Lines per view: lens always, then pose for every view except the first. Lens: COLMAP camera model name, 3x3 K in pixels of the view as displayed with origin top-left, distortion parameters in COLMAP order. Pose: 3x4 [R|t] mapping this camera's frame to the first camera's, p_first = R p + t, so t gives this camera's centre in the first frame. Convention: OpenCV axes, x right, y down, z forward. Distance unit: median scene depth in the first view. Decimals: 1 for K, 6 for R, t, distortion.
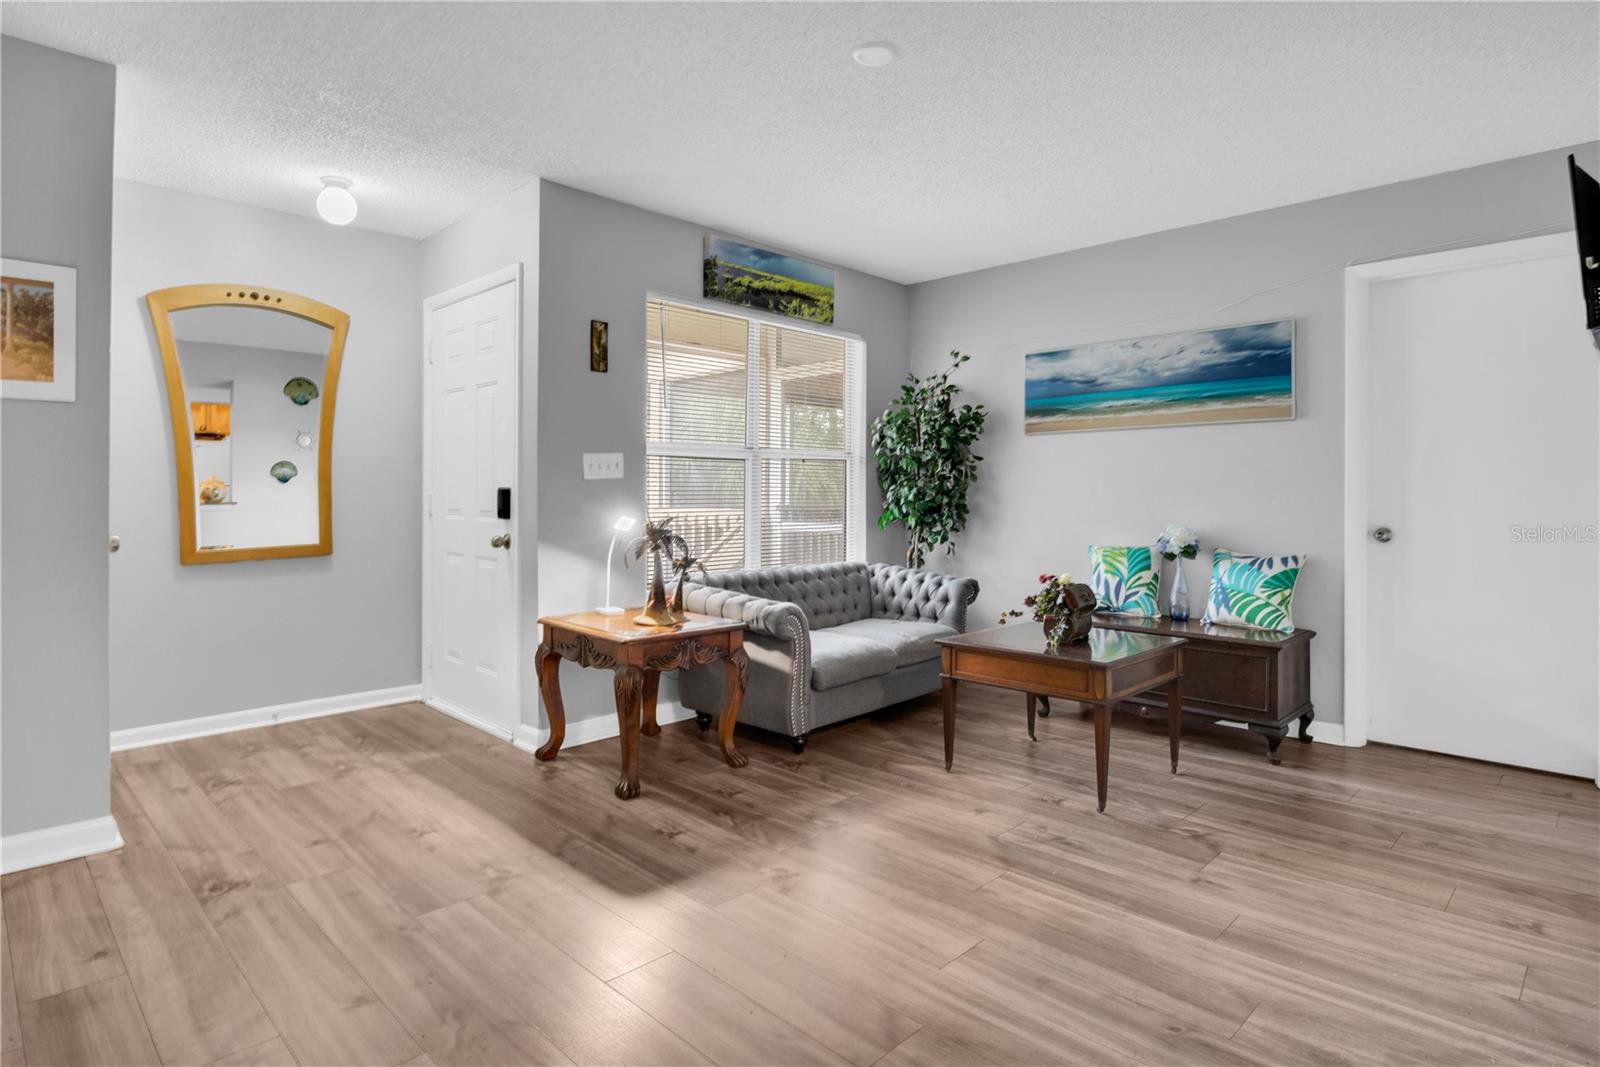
lens RADIAL K [[826.7, 0, 809.3], [0, 826.7, 453.5], [0, 0, 1]] dist [-0.013461, 0.001806]
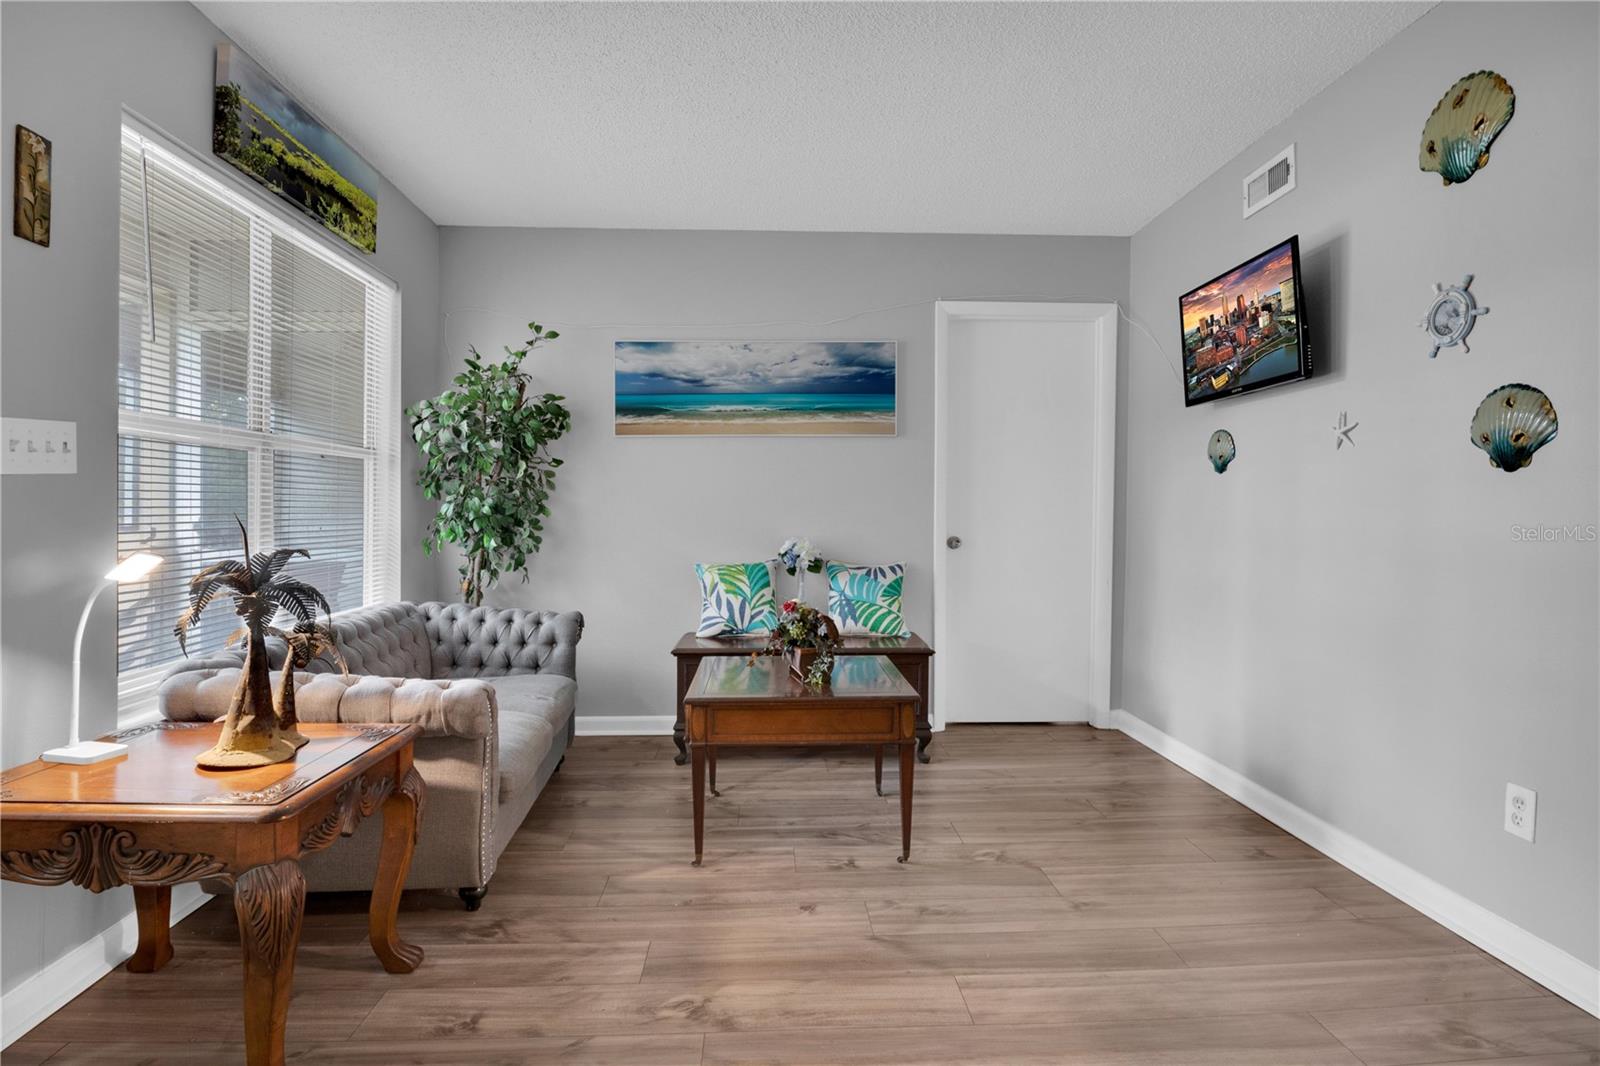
lens RADIAL K [[821.2, 0, 779.7], [0, 821.2, 504.0], [0, 0, 1]] dist [-0.009672, -0.003563]
pose [[0.696452, 0.002501, 0.717599, -0.273758], [-0.034620, 0.998947, 0.030117, 0.018515], [-0.716768, -0.045818, 0.695805, 0.359077]]
